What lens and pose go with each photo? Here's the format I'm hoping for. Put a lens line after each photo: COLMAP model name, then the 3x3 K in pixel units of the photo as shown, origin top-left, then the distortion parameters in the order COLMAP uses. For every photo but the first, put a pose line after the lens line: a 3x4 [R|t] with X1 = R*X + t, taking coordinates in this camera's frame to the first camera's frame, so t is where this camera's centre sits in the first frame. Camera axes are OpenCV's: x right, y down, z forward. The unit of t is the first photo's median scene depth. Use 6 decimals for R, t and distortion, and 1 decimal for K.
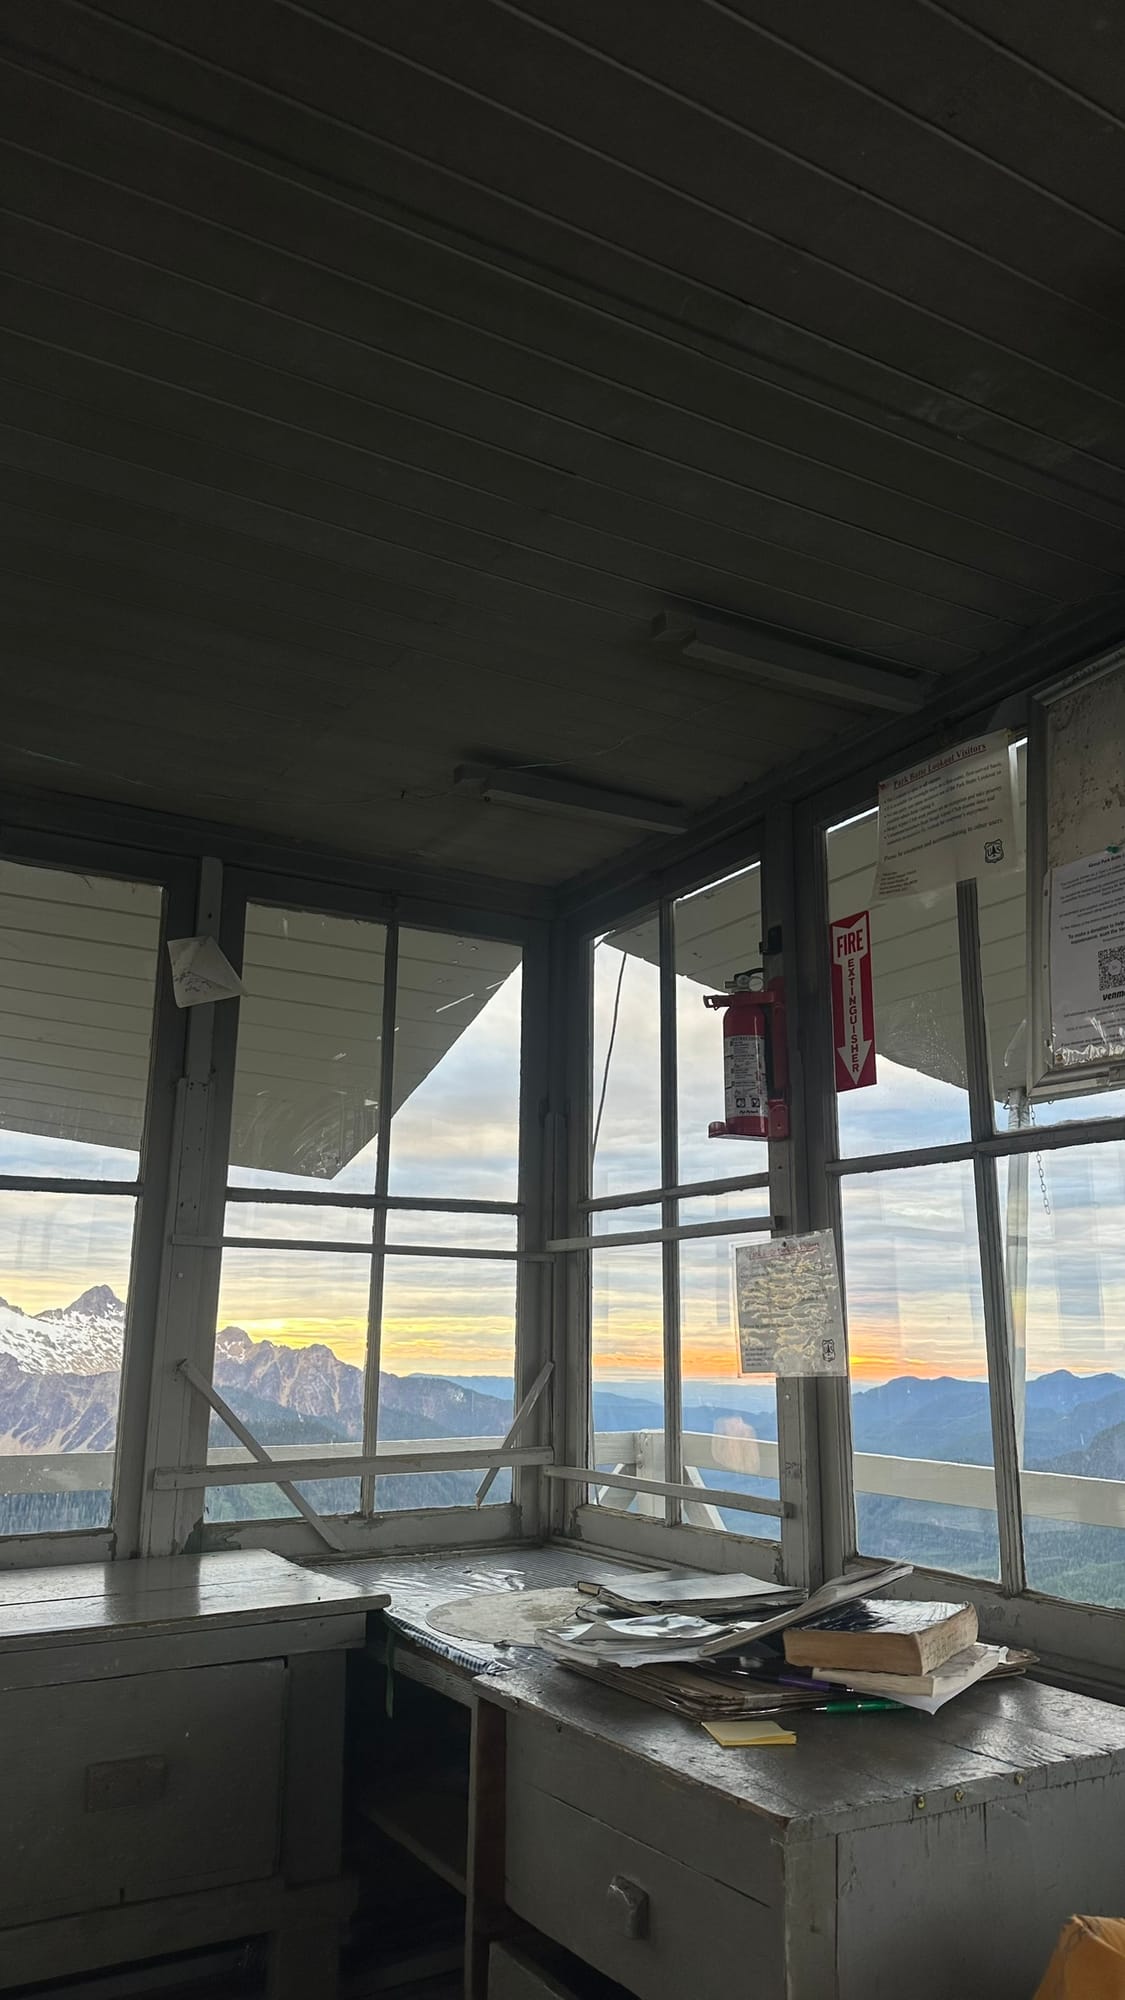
lens RADIAL K [[1380.4, 0, 553.7], [0, 1380.4, 992.9], [0, 0, 1]] dist [0.120073, -0.000683]
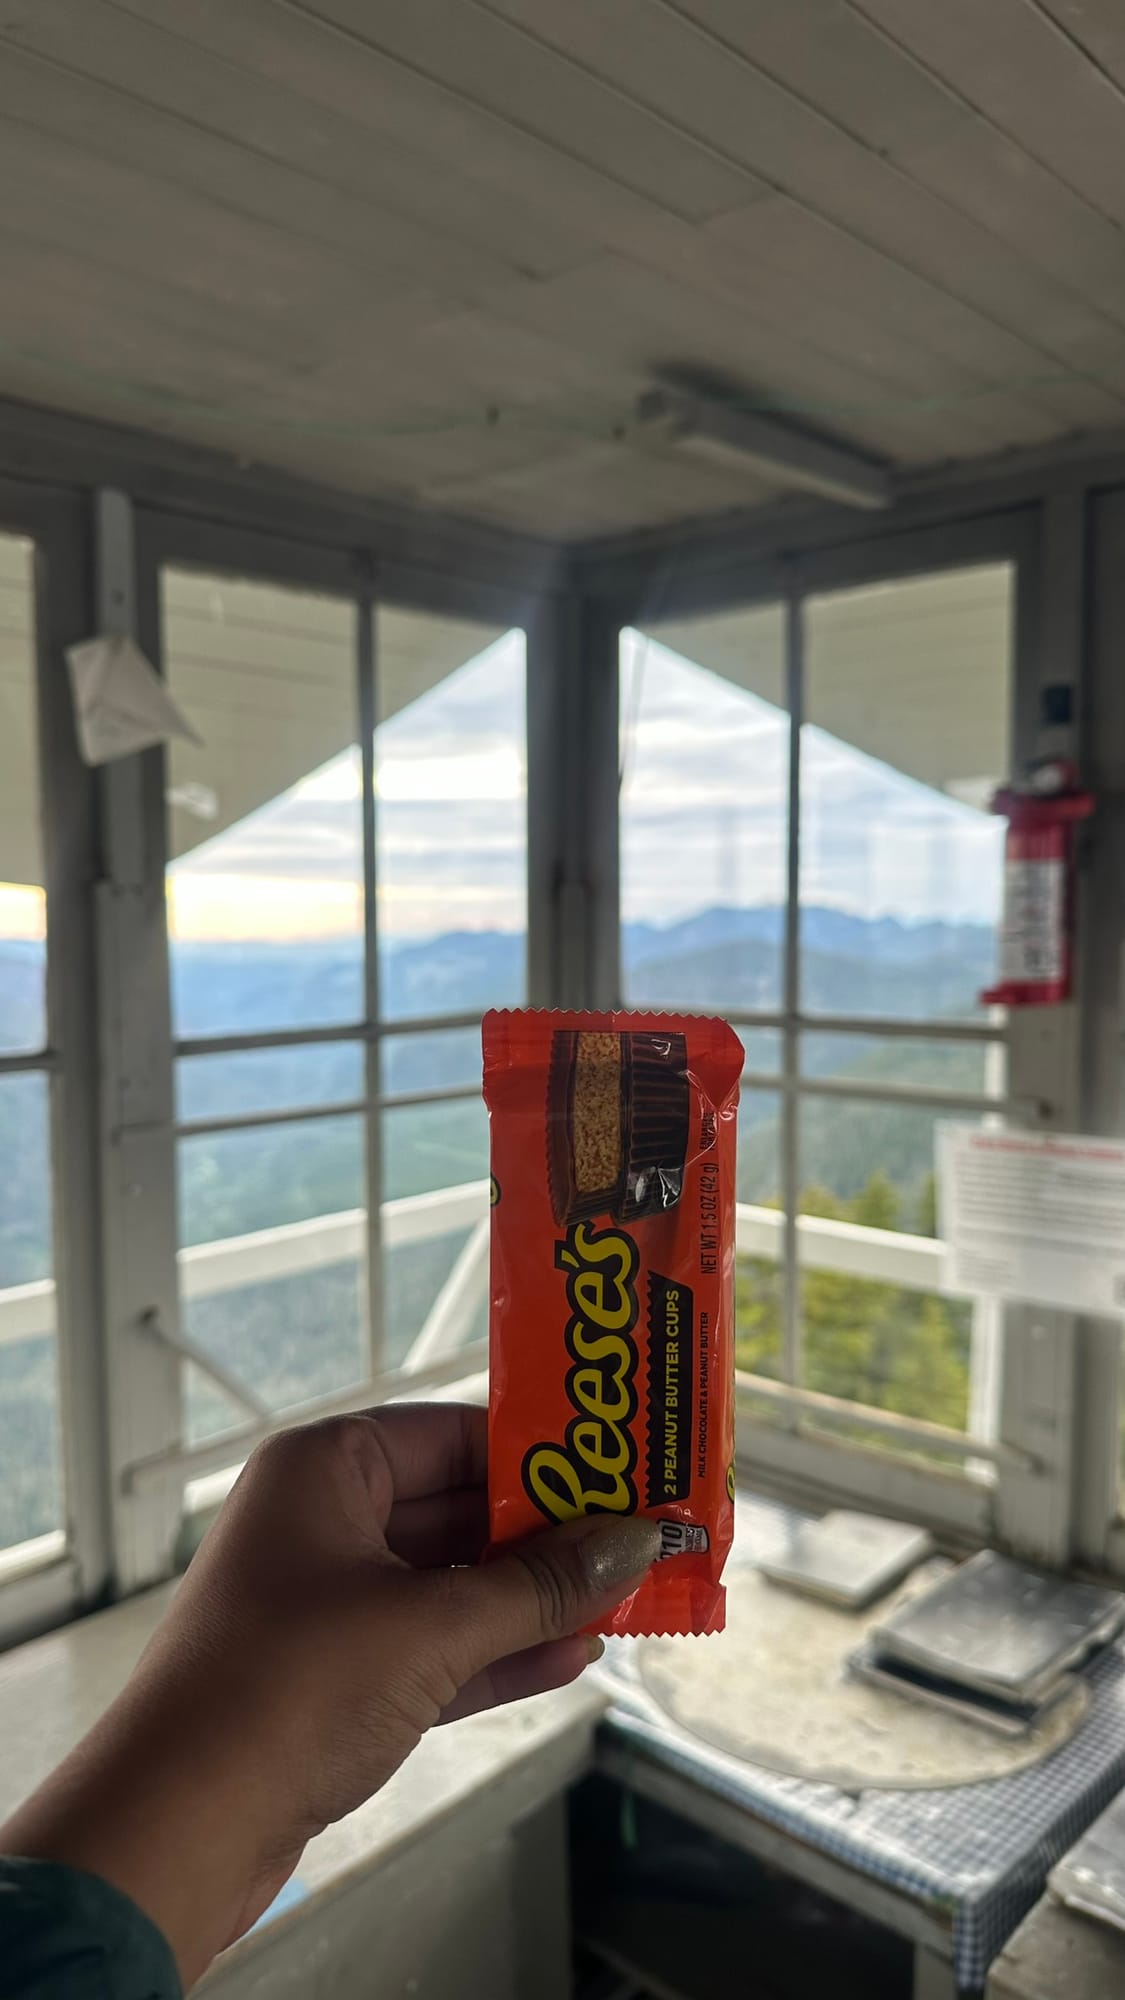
lens RADIAL K [[1420.6, 0, 562.4], [0, 1420.6, 1004.5], [0, 0, 1]] dist [0.100195, -0.001209]
pose [[0.949822, -0.036567, 0.310647, -0.267992], [-0.069174, 0.943997, 0.322623, -0.103397], [-0.305047, -0.327923, 0.894099, 0.354758]]
